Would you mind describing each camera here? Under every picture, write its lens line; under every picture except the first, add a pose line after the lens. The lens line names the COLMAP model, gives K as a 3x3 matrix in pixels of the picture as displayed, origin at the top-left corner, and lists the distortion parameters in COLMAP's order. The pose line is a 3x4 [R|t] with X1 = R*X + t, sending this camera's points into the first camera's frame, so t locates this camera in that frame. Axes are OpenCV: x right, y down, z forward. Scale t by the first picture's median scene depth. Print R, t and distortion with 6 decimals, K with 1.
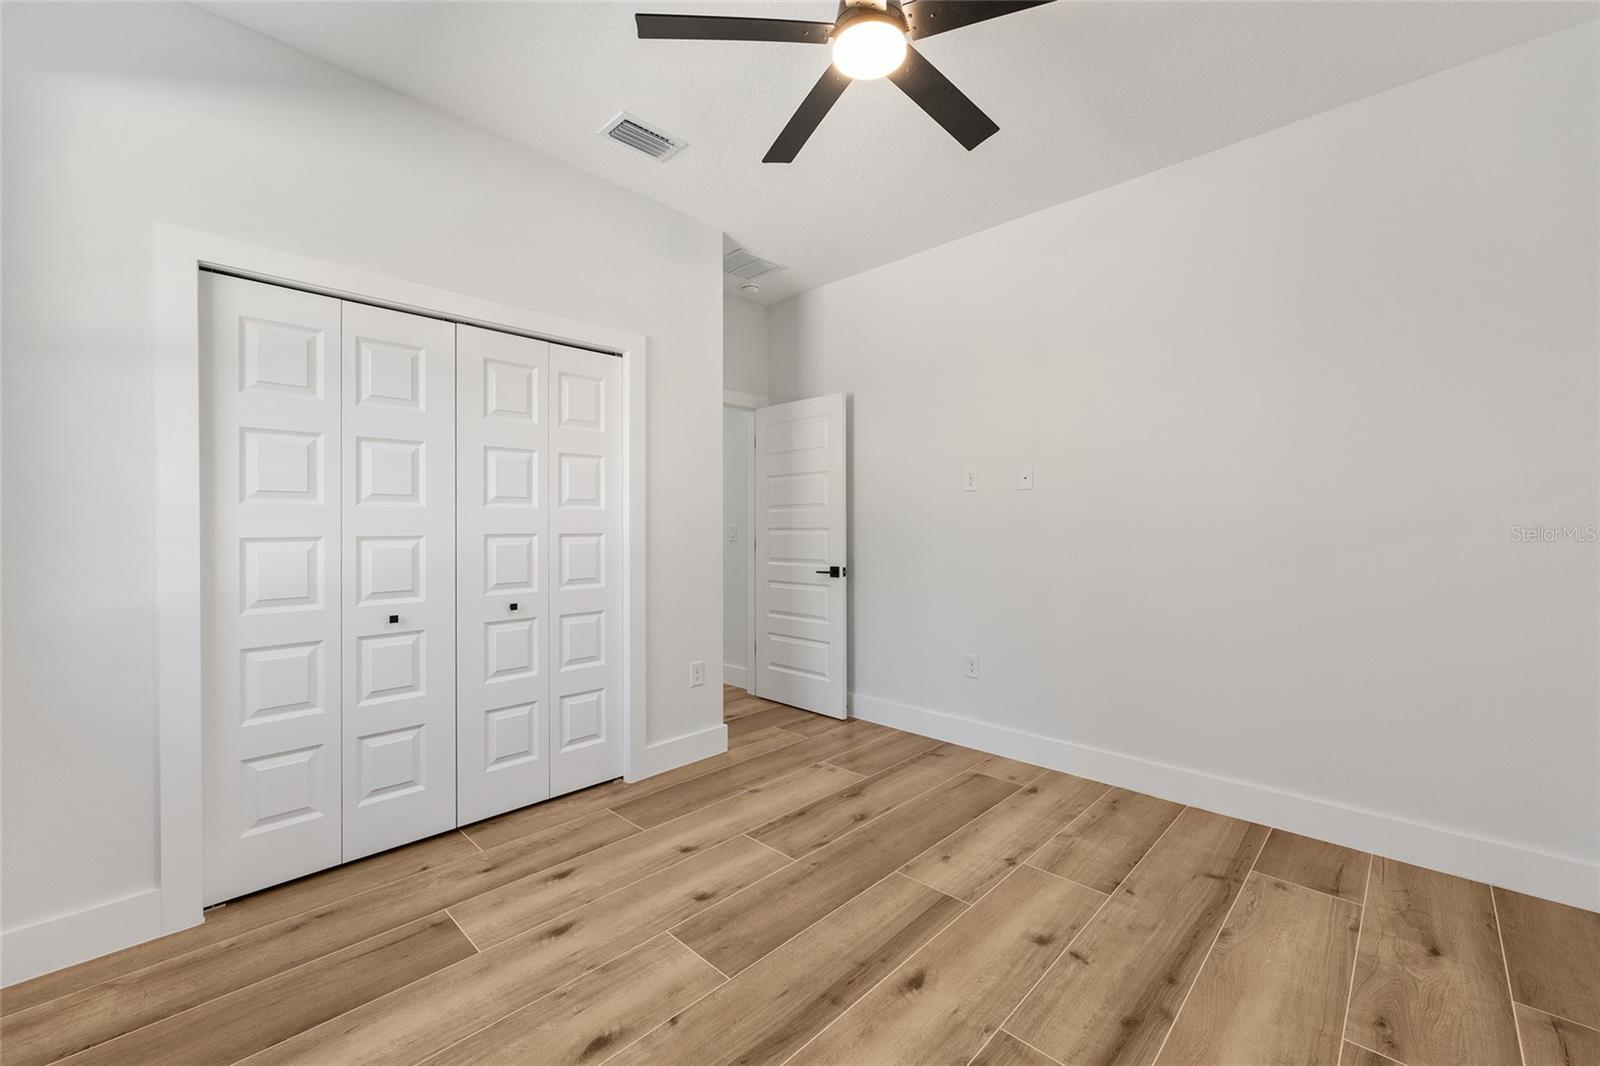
lens RADIAL K [[642.6, 0, 799.8], [0, 642.6, 531.7], [0, 0, 1]] dist [-0.003674, 0.001616]
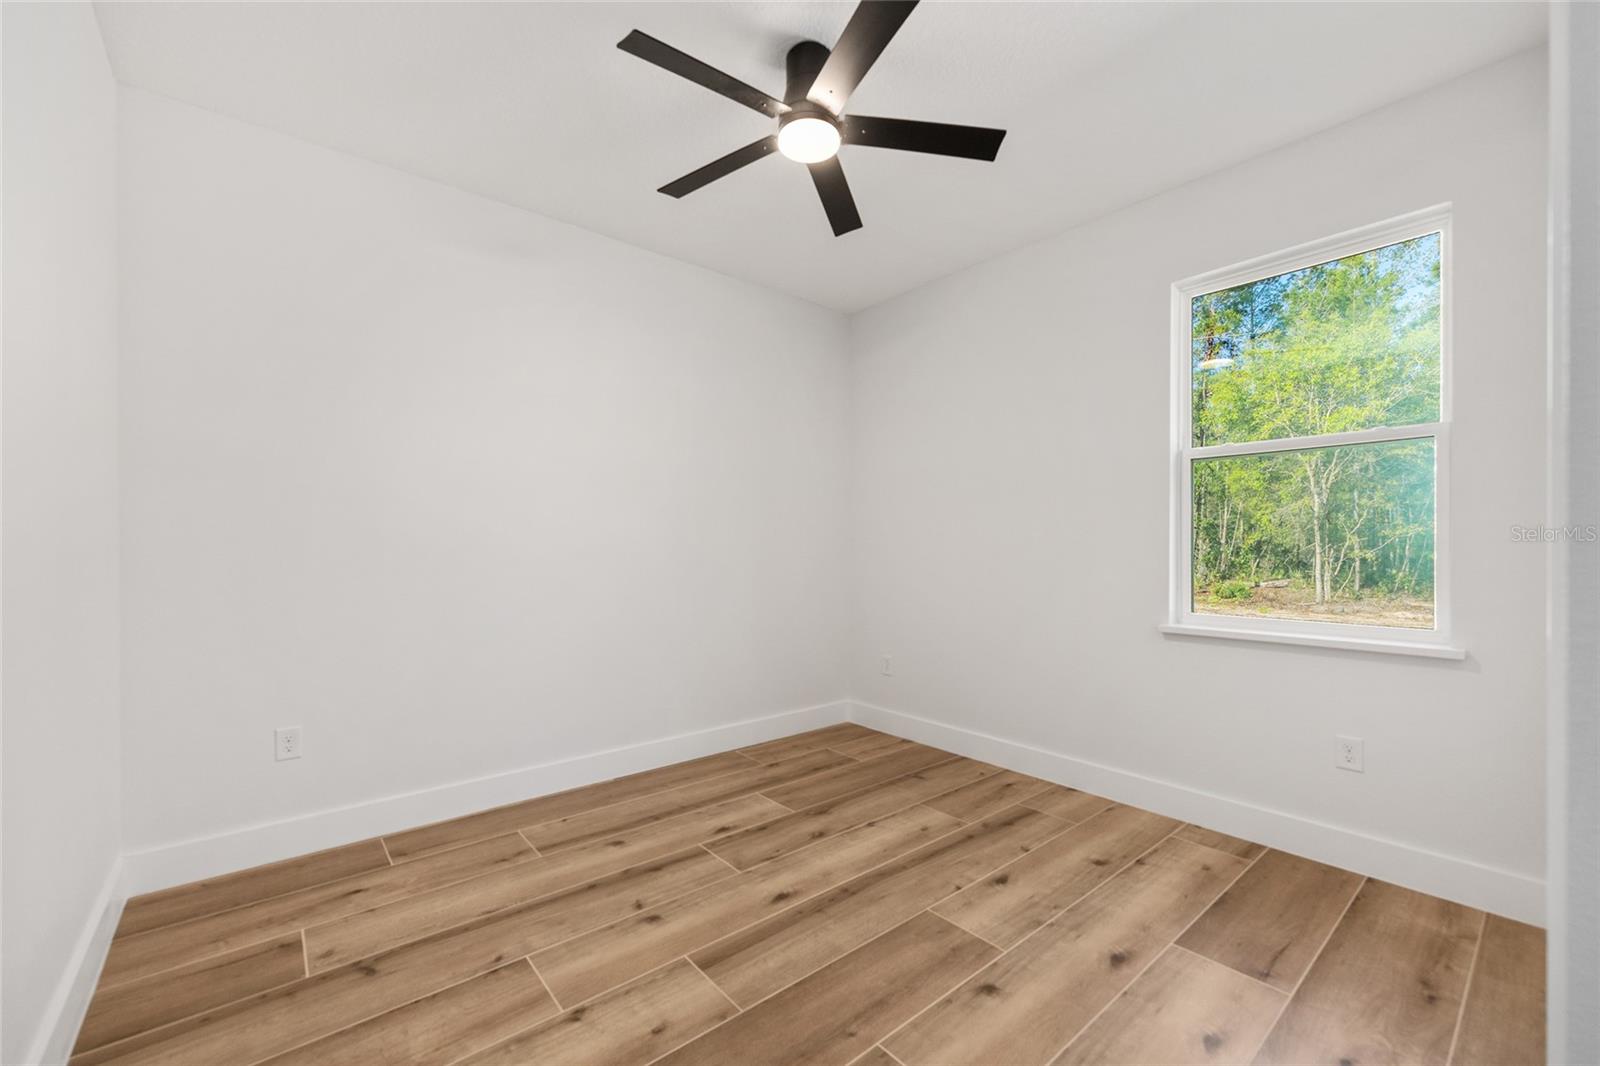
lens RADIAL K [[642.6, 0, 799.8], [0, 642.6, 541.4], [0, 0, 1]] dist [-0.003674, 0.001616]
pose [[-0.994466, 0.004120, 0.104982, 0.003699], [0.004302, 0.999990, 0.001507, -0.019067], [-0.104975, 0.001950, -0.994473, 2.003489]]
